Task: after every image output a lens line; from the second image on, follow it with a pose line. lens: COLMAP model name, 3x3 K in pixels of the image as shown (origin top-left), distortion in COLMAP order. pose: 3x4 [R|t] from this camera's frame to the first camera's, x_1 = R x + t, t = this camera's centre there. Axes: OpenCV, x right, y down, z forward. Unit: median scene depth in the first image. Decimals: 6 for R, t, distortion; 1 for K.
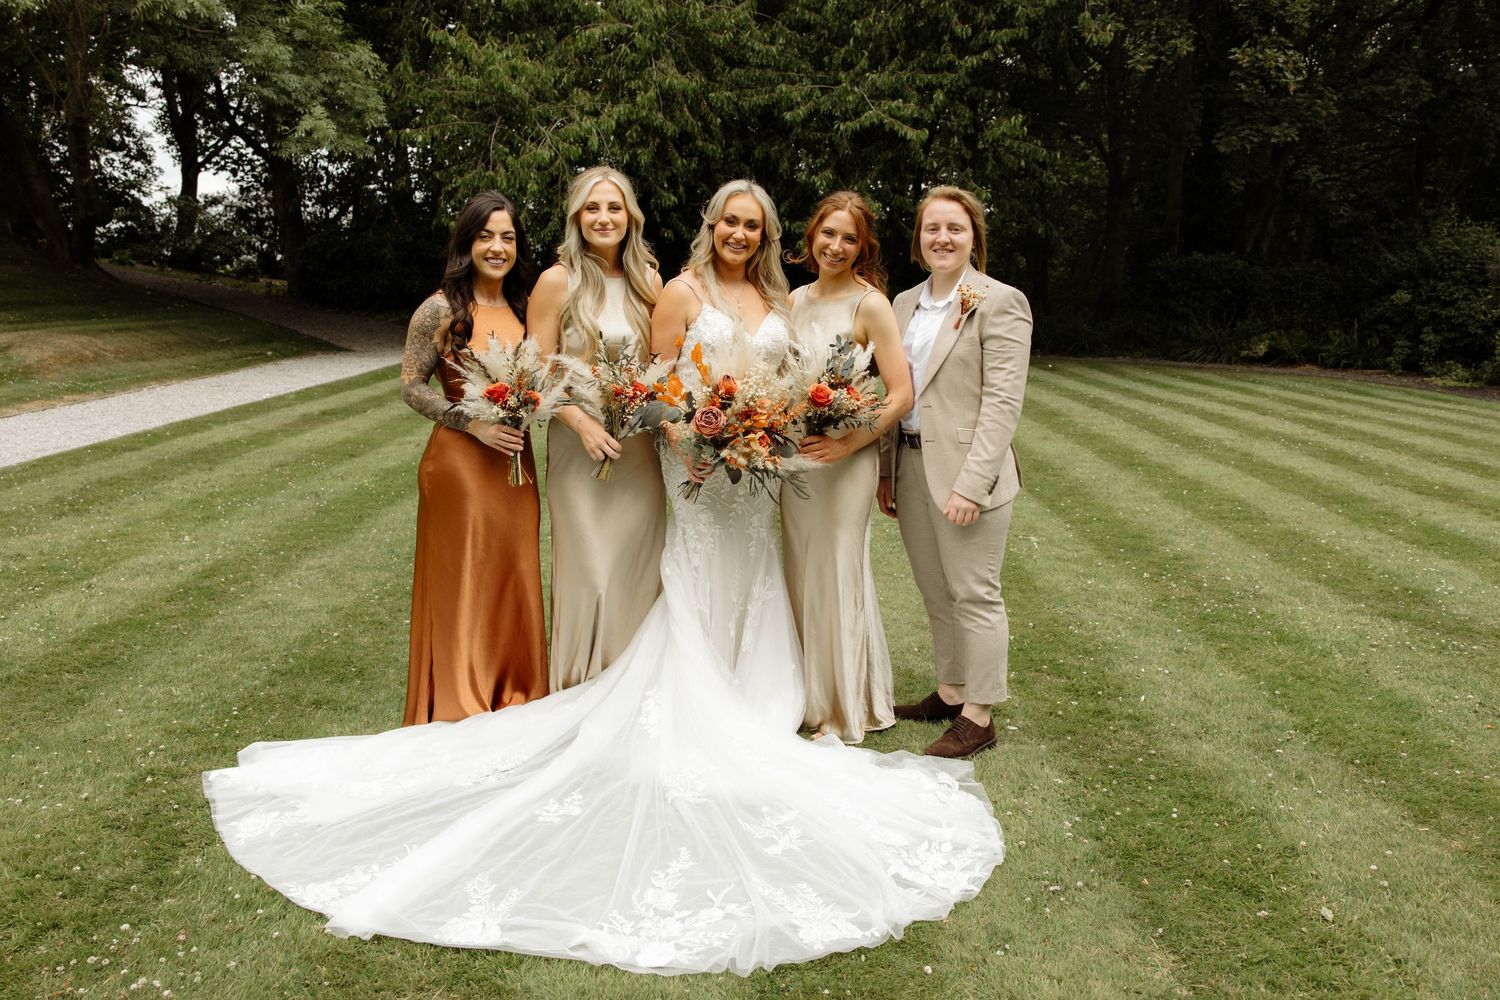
lens RADIAL K [[1240.0, 0, 747.8], [0, 1240.0, 475.3], [0, 0, 1]] dist [0.010597, 0.128998]
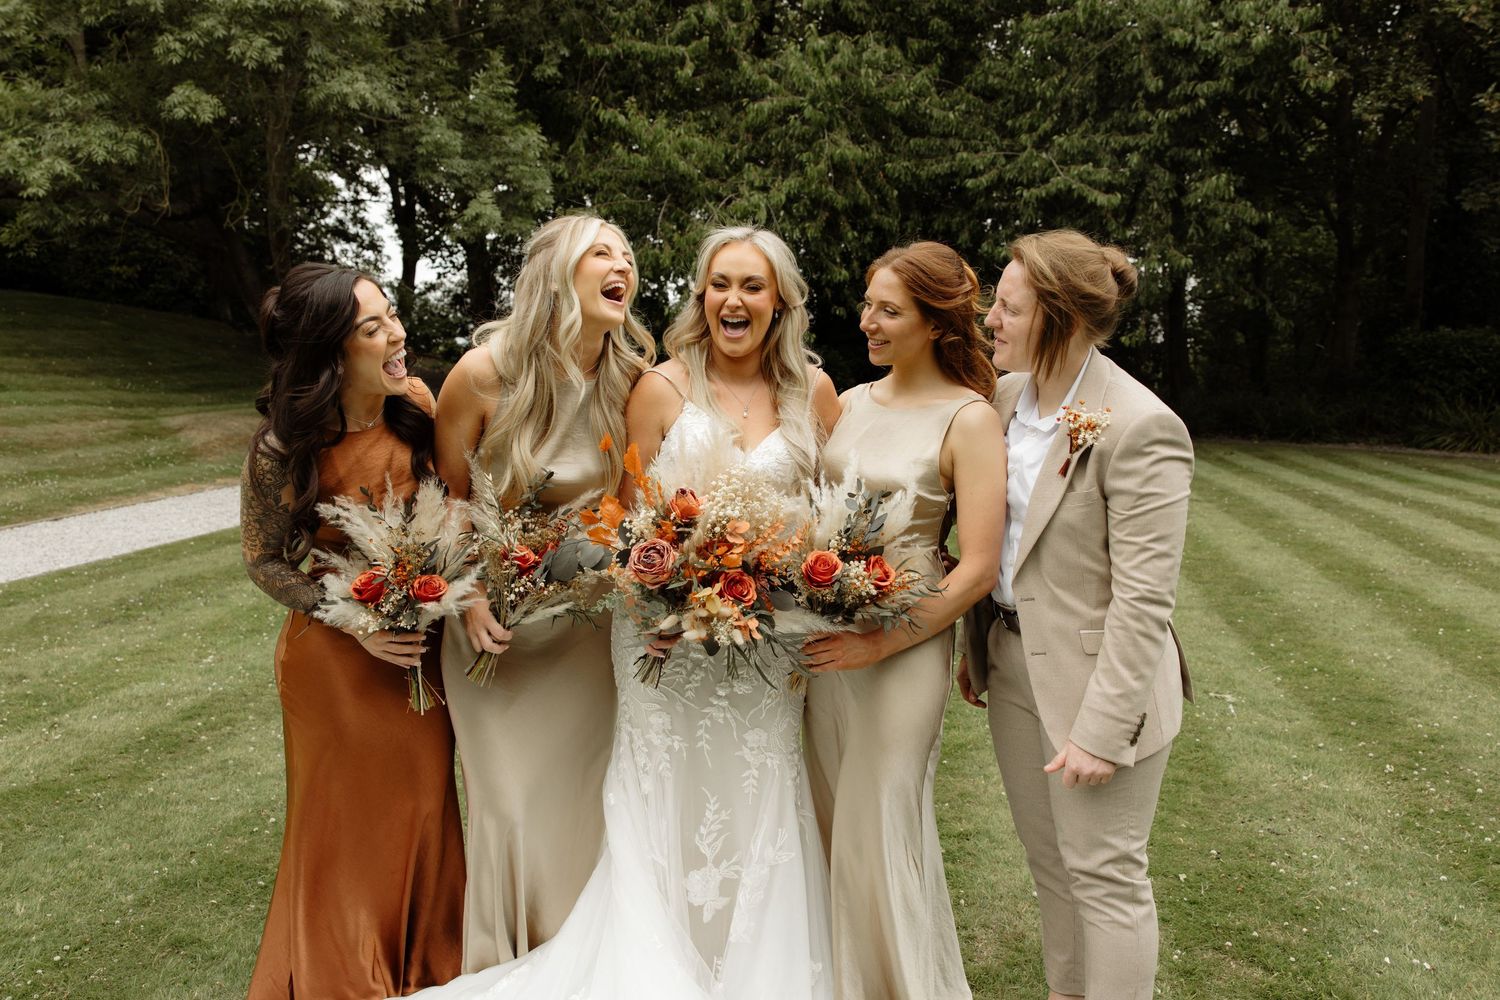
lens RADIAL K [[1198.2, 0, 756.6], [0, 1198.2, 464.8], [0, 0, 1]] dist [0.016527, 0.017913]
pose [[0.985452, 0.013367, -0.169425, 0.031788], [-0.024346, 0.997723, -0.062890, -0.018928], [0.168198, 0.066100, 0.983534, 0.100694]]
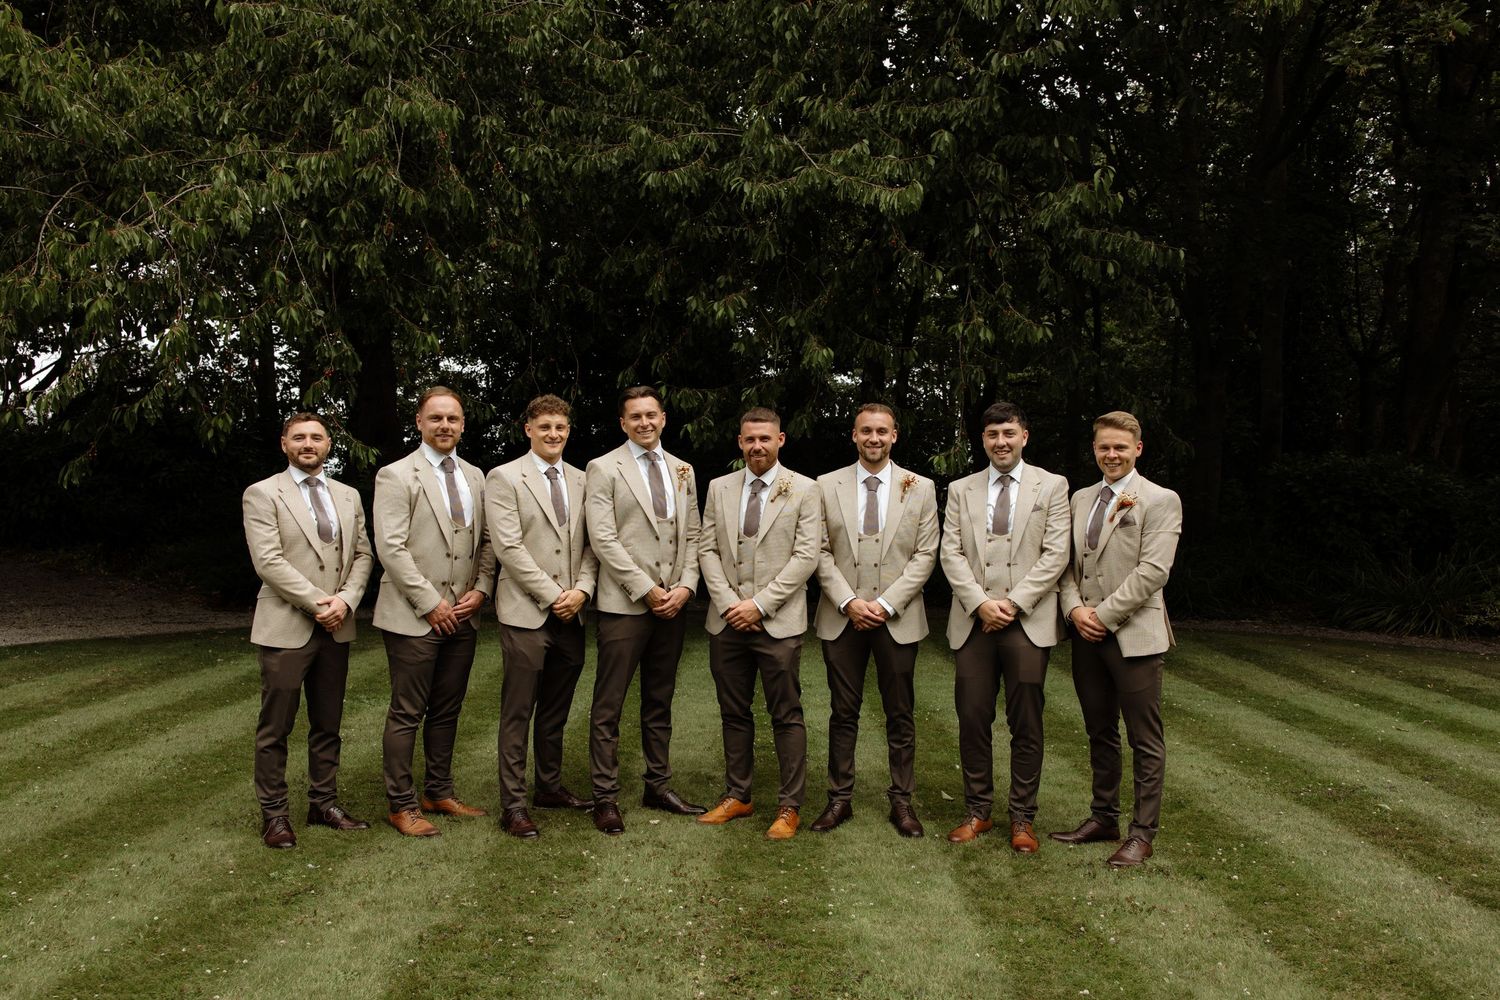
lens RADIAL K [[1244.6, 0, 779.6], [0, 1244.6, 497.2], [0, 0, 1]] dist [0.022652, 0.001679]
pose [[0.999435, -0.001868, 0.033566, 0.068913], [0.006795, 0.989074, -0.147263, -0.085475], [-0.032924, 0.147407, 0.988528, 0.515641]]
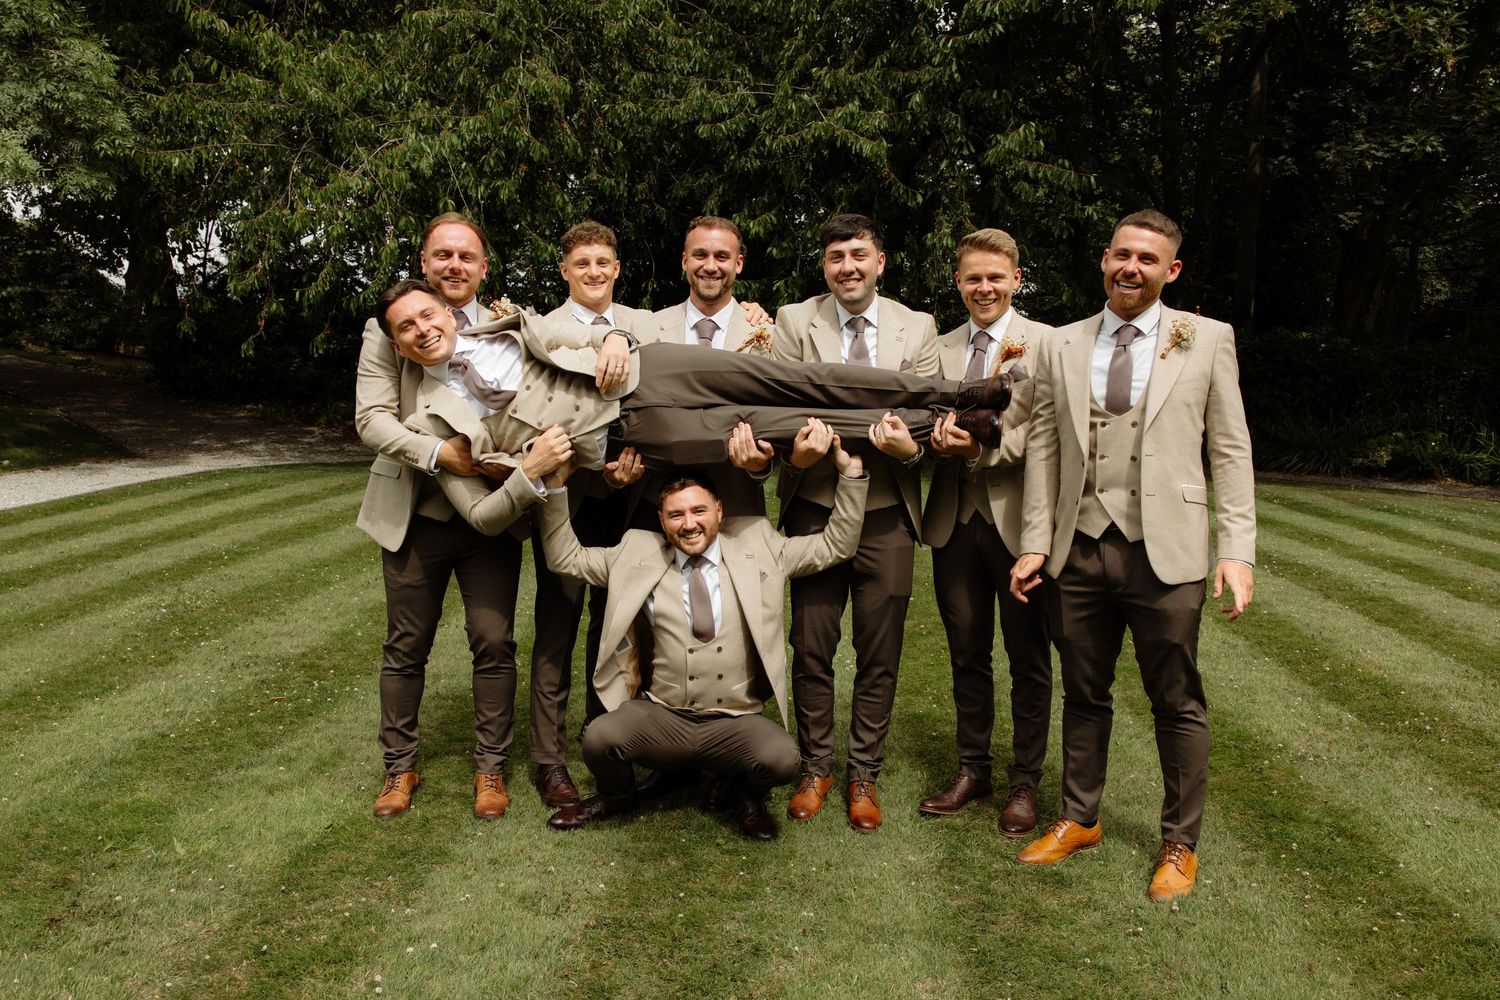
lens RADIAL K [[1198.2, 0, 756.6], [0, 1198.2, 464.8], [0, 0, 1]] dist [0.016527, 0.017913]
pose [[0.998873, 0.003783, -0.047321, 0.095522], [-0.007384, 0.997068, -0.076157, -0.047923], [0.046894, 0.076421, 0.995972, 0.336839]]
